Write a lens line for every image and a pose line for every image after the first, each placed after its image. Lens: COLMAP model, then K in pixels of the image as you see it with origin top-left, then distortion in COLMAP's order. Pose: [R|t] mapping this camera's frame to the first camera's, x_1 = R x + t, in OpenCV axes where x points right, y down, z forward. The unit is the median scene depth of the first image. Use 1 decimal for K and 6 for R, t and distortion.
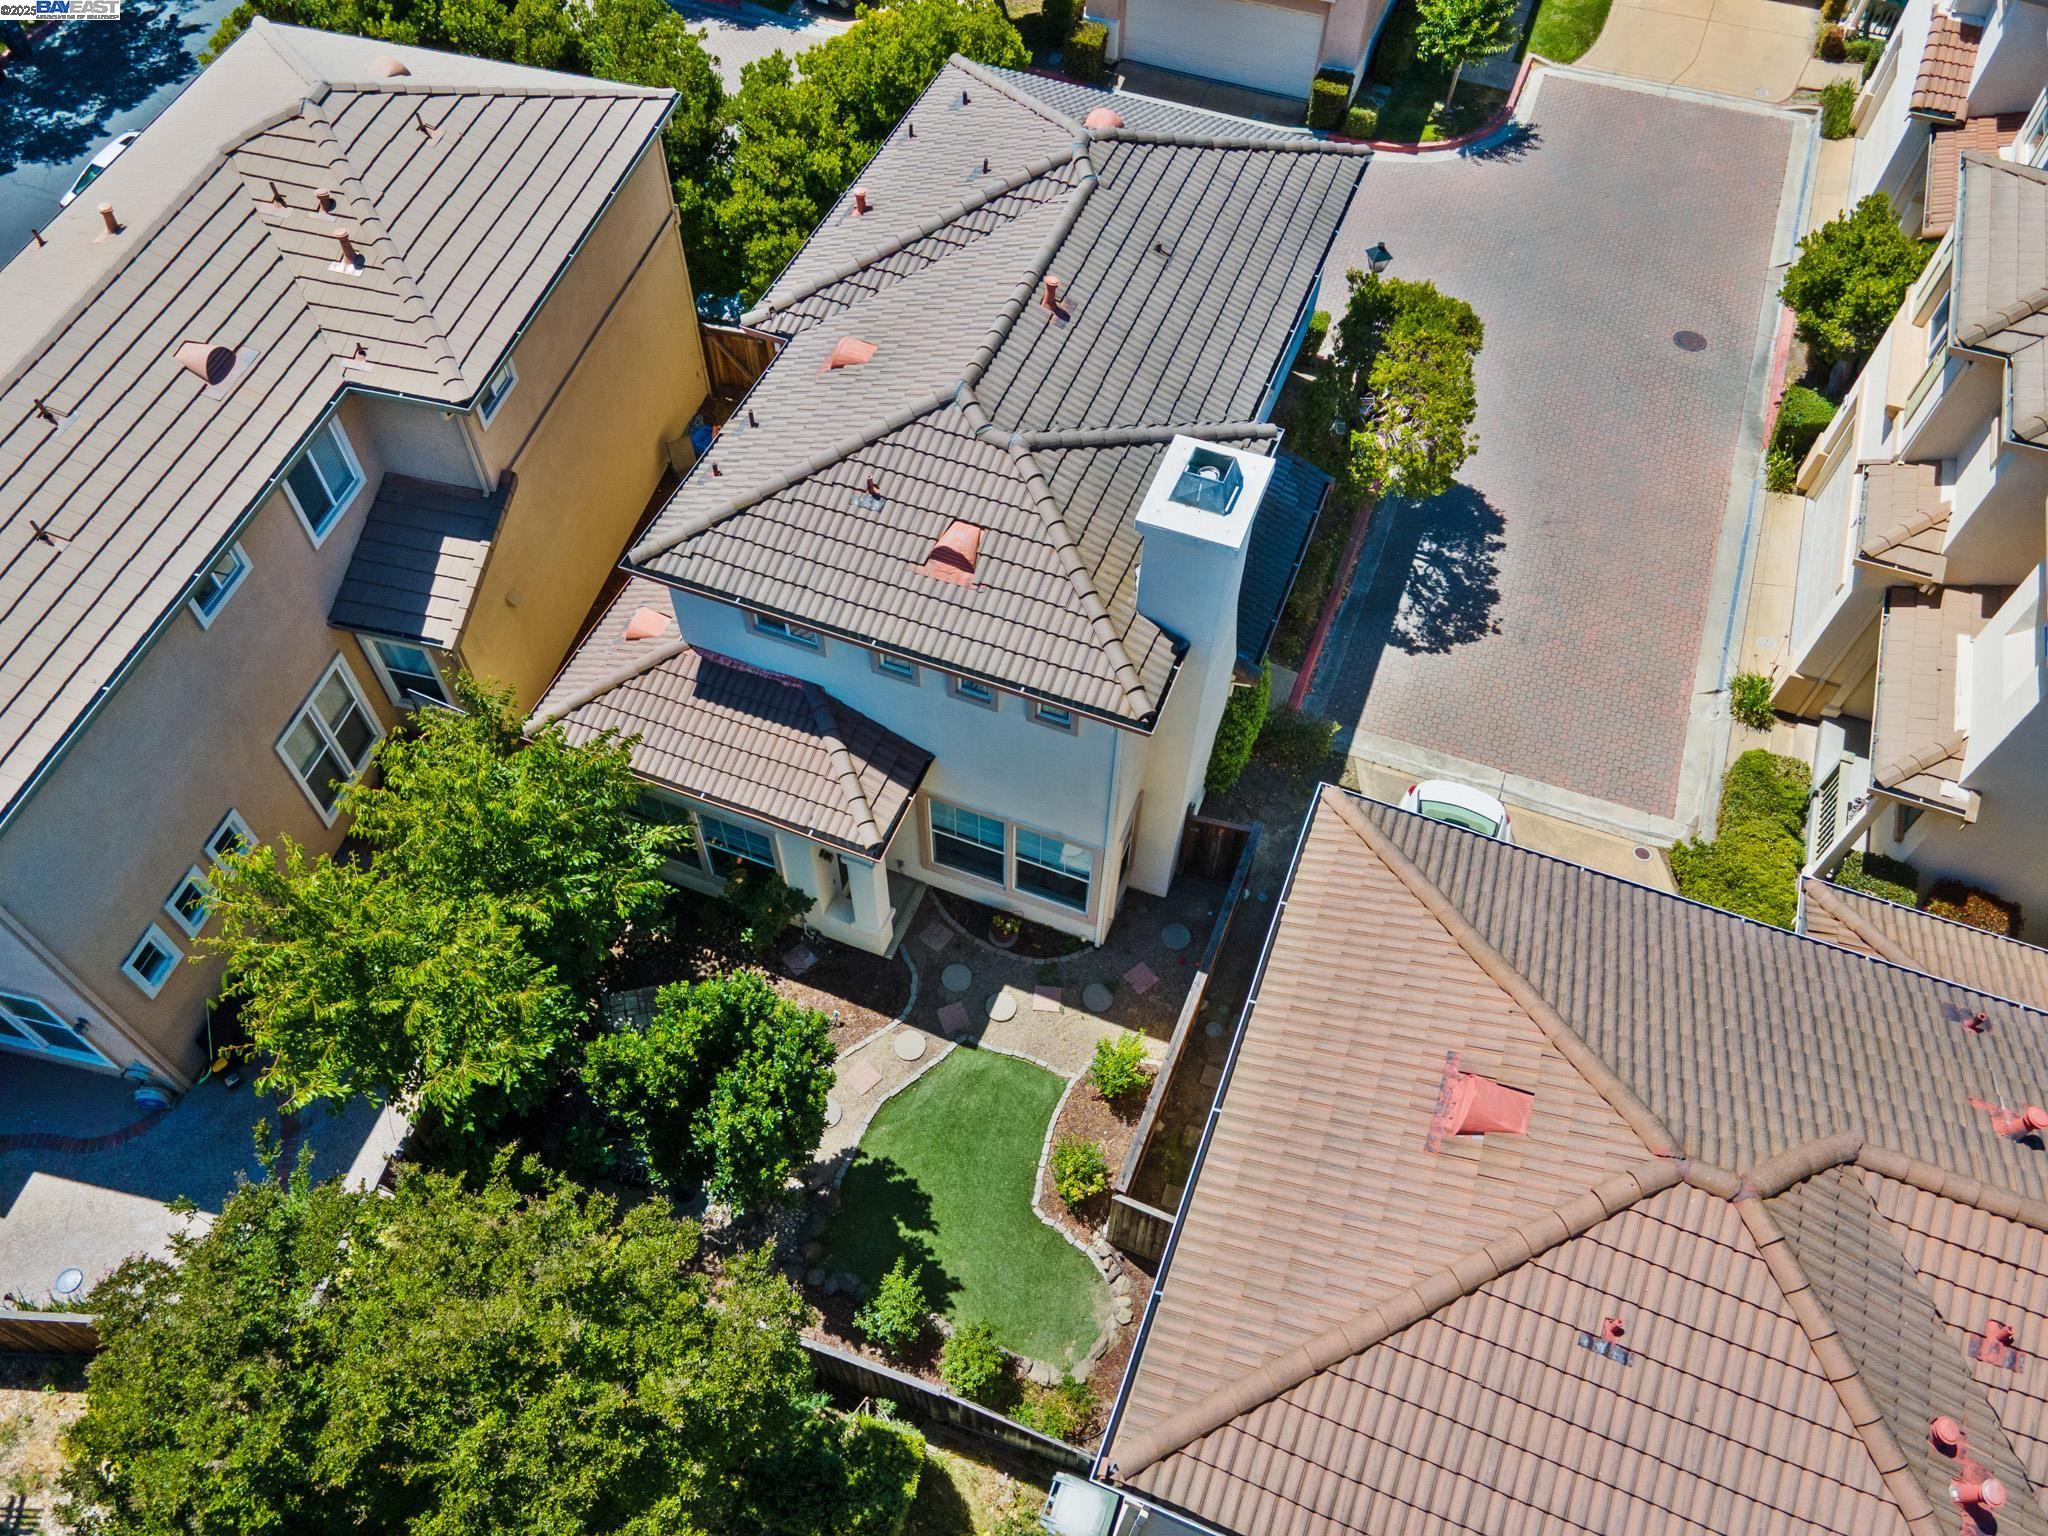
lens RADIAL K [[1499.9, 0, 1013.8], [0, 1499.9, 751.3], [0, 0, 1]] dist [0.041082, 0.008334]
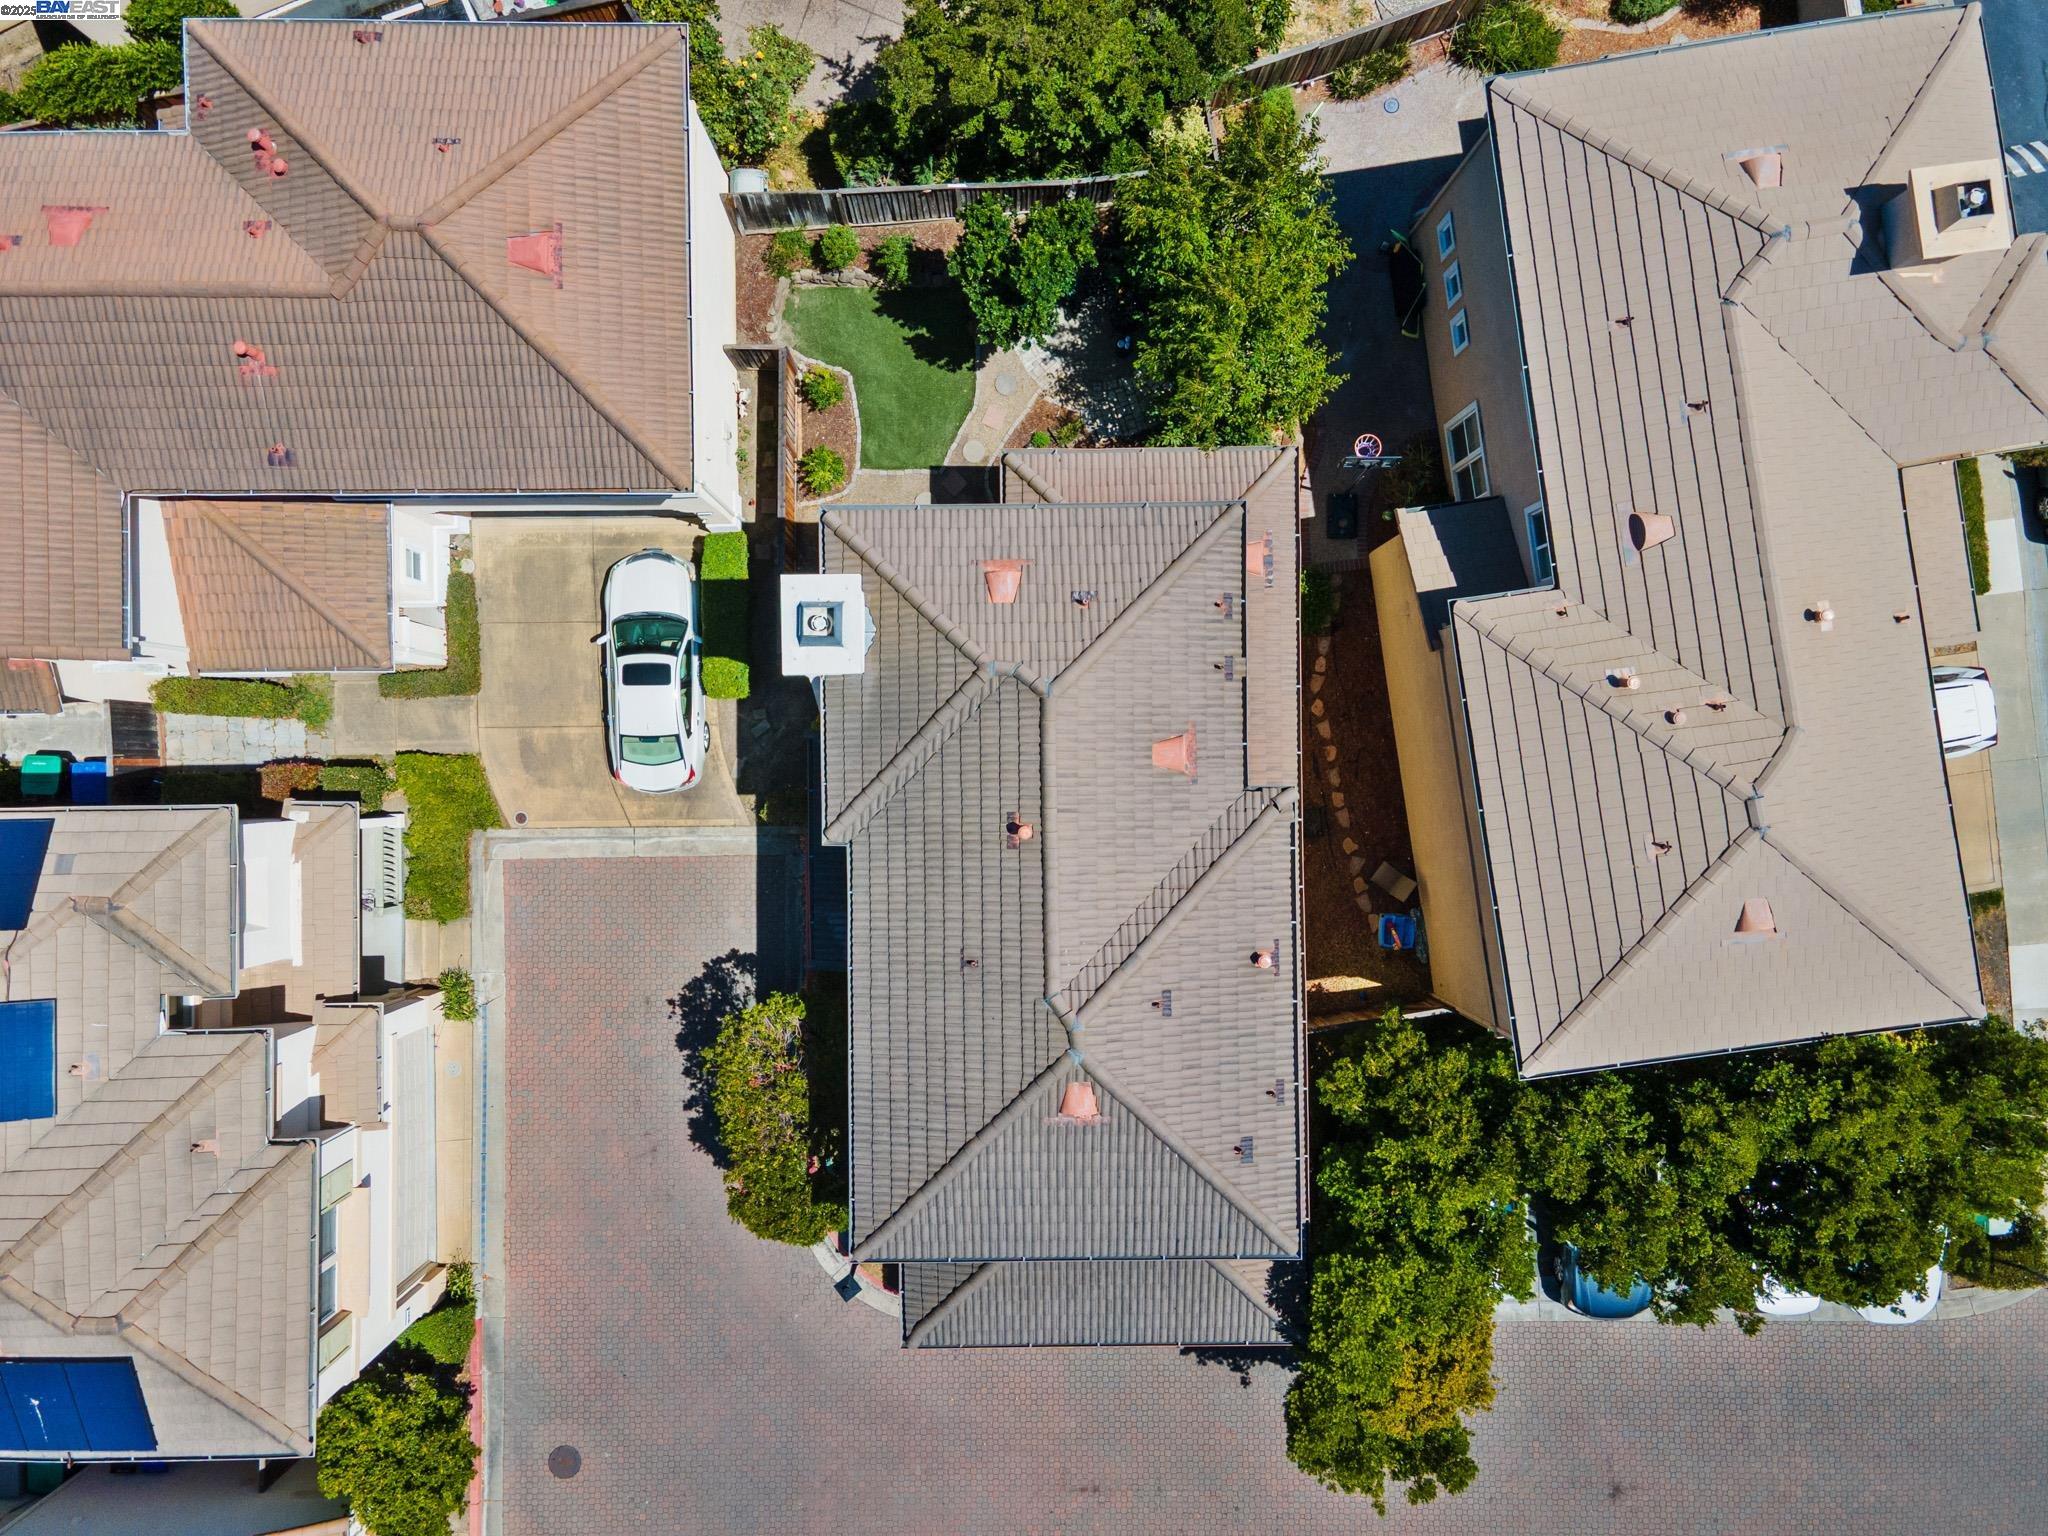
lens RADIAL K [[1499.9, 0, 1013.8], [0, 1499.9, 751.3], [0, 0, 1]] dist [0.041082, 0.008334]
pose [[-0.926471, 0.375757, -0.021392, 0.027036], [-0.314410, -0.741465, 0.592770, -0.709782], [0.206876, 0.555911, 0.805087, 0.011023]]
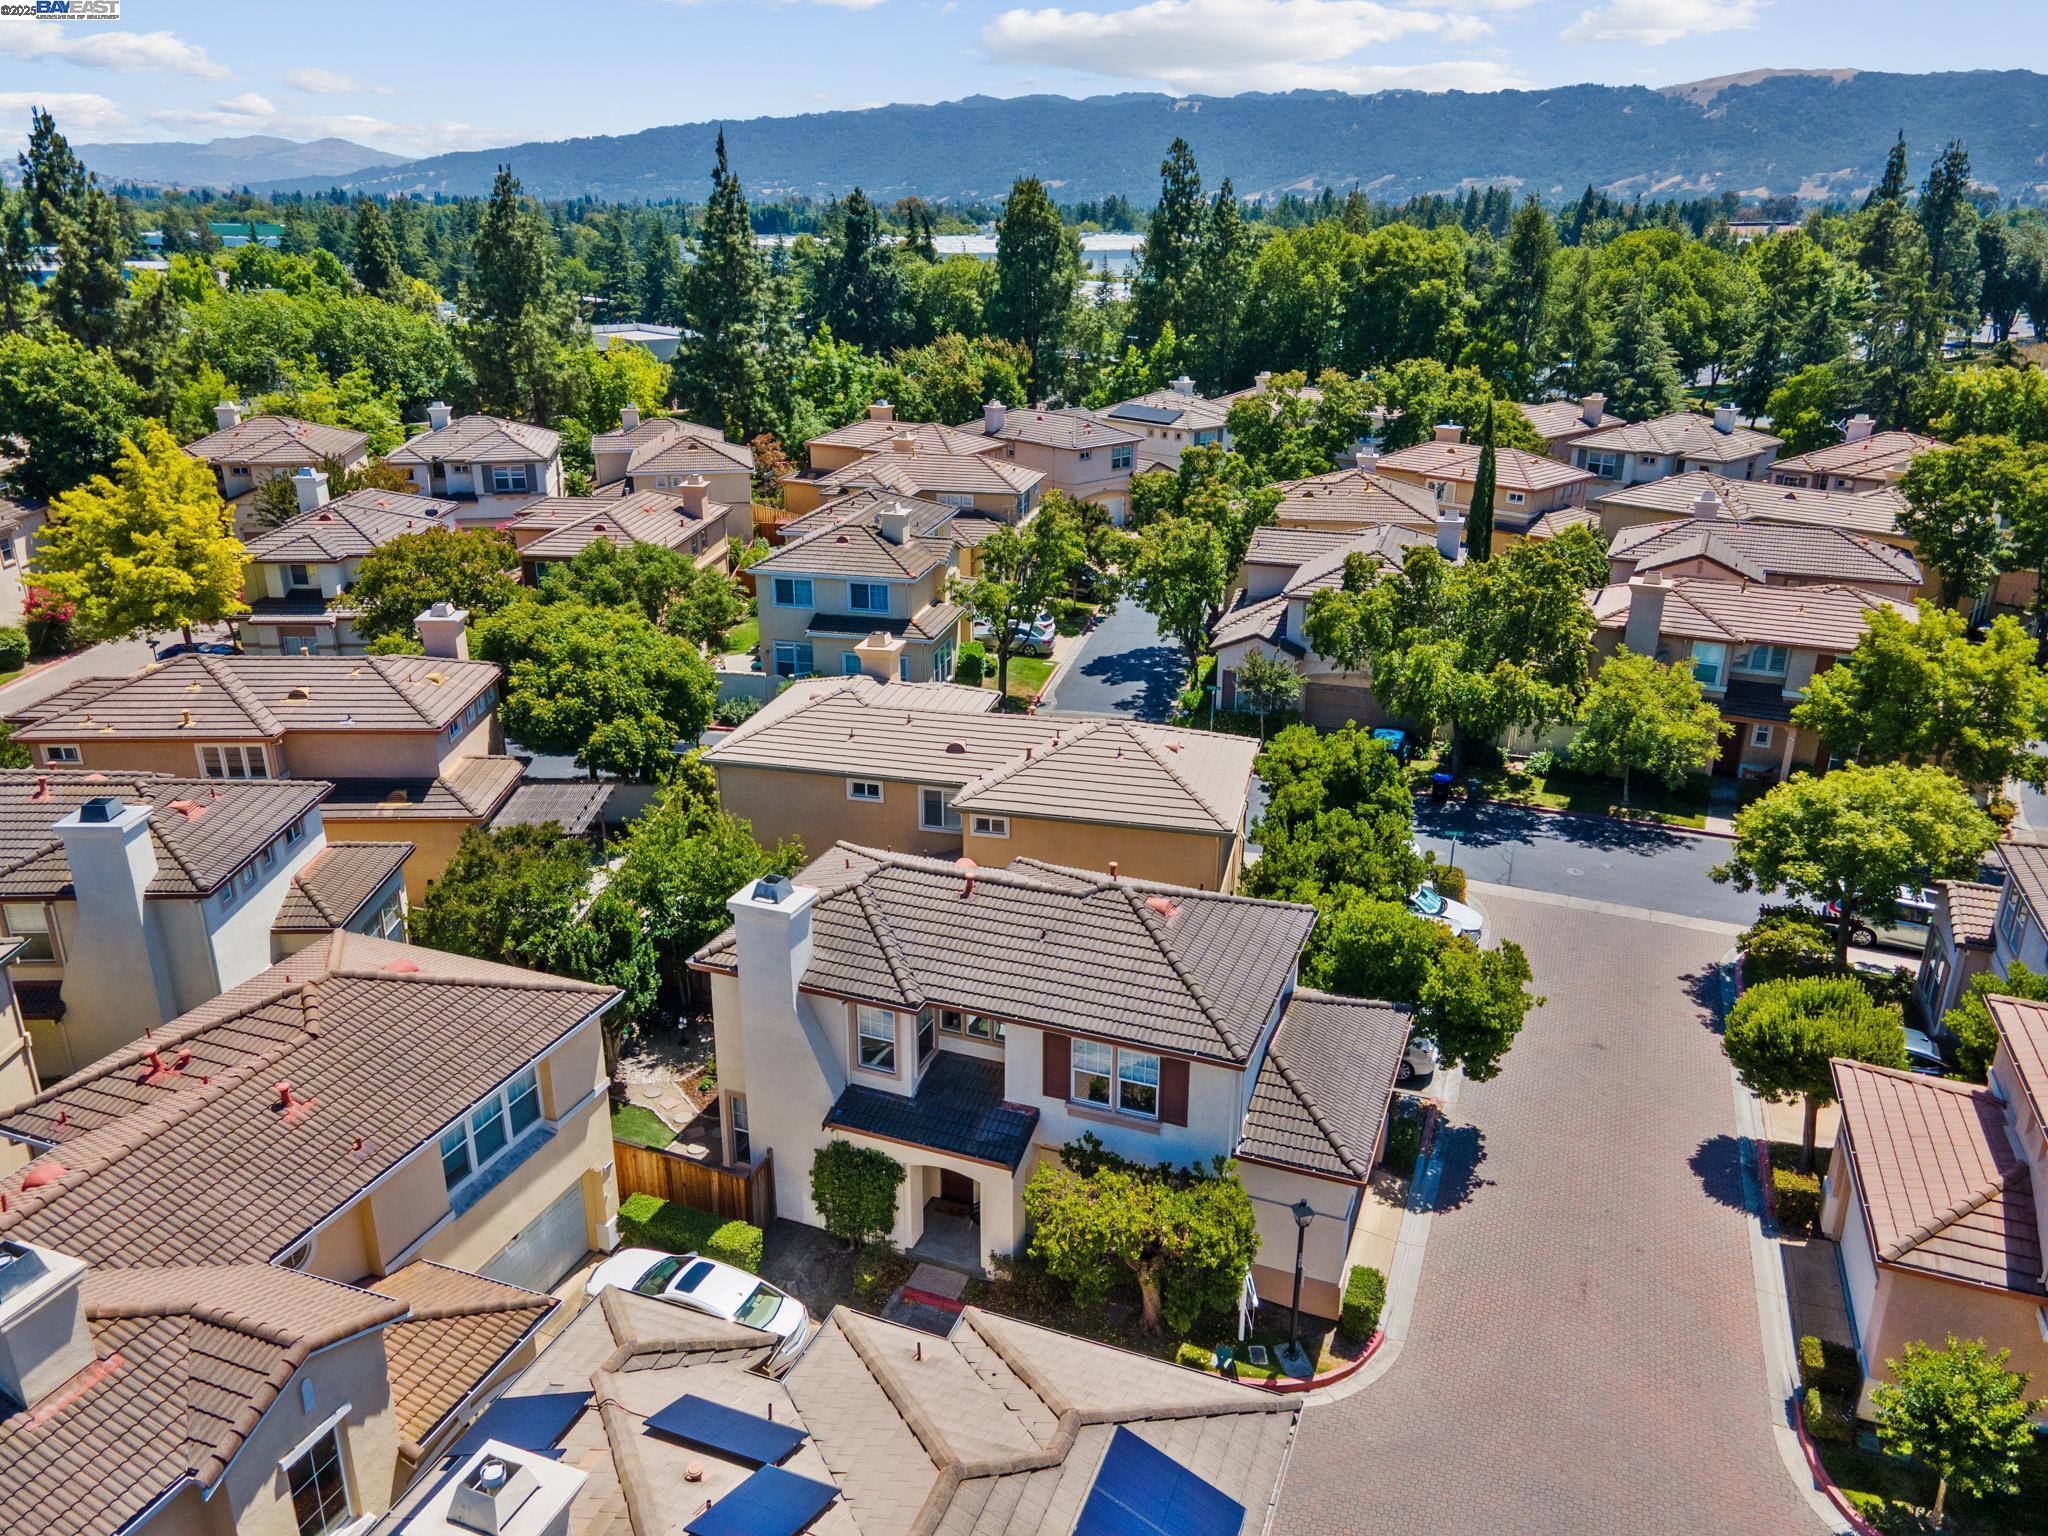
lens RADIAL K [[1499.9, 0, 1013.8], [0, 1499.9, 751.3], [0, 0, 1]] dist [0.041082, 0.008334]
pose [[0.001409, 0.330957, -0.943645, 1.175678], [-0.808784, 0.555340, 0.193562, -0.565750], [0.588105, 0.762932, 0.268455, 0.347198]]
